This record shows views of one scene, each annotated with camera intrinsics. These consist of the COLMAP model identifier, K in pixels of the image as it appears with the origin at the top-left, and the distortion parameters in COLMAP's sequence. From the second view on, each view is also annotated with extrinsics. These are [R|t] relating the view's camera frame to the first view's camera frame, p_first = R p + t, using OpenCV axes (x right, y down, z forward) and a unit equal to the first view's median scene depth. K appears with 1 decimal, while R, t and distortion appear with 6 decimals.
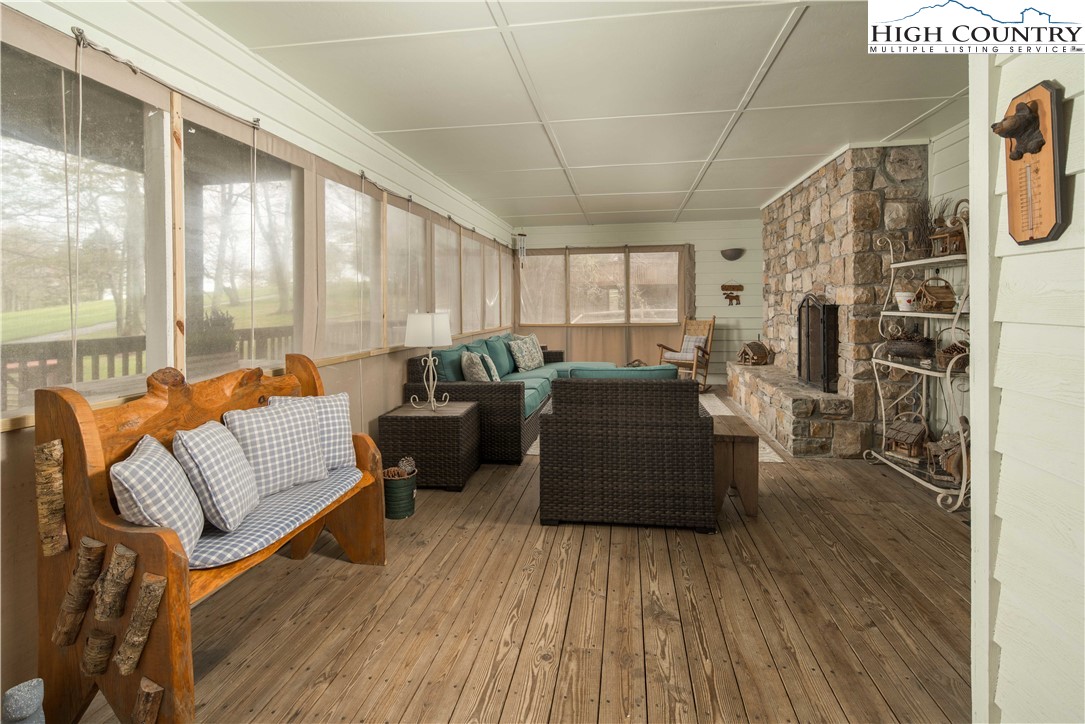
lens RADIAL K [[529.9, 0, 549.4], [0, 529.9, 306.4], [0, 0, 1]] dist [0.016408, -0.004245]
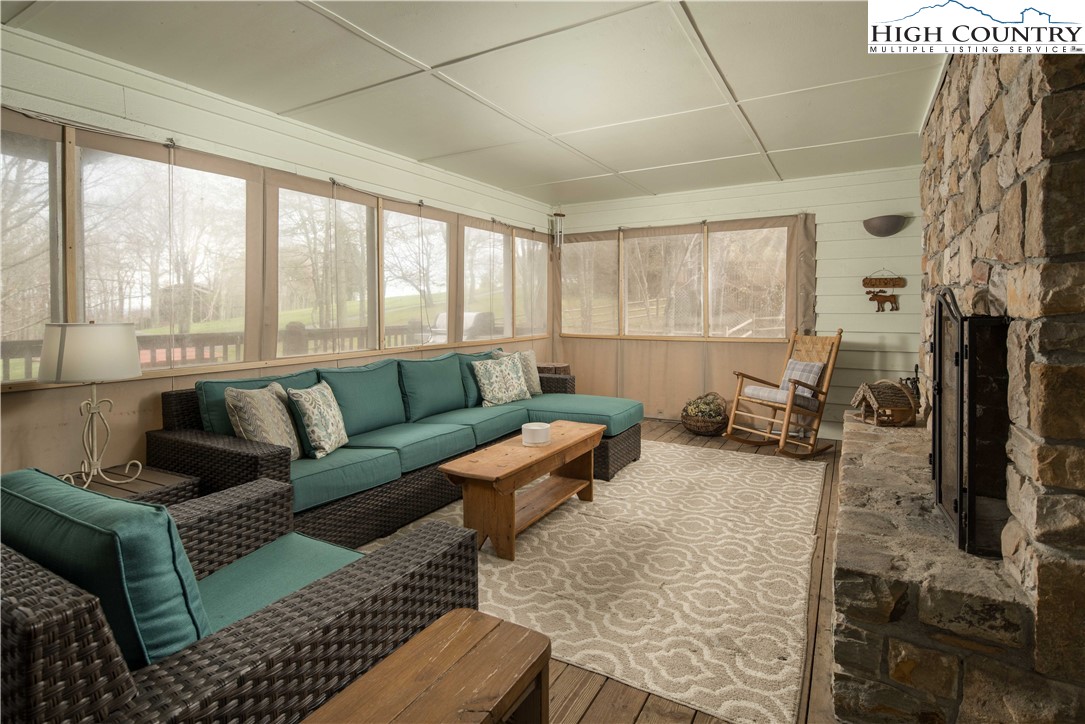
lens RADIAL K [[529.9, 0, 544.0], [0, 529.9, 312.1], [0, 0, 1]] dist [0.016408, -0.004245]
pose [[0.926261, 0.009121, -0.376773, 0.219986], [-0.006644, 0.999947, 0.007873, -0.003907], [0.376825, -0.004790, 0.926272, 0.309671]]
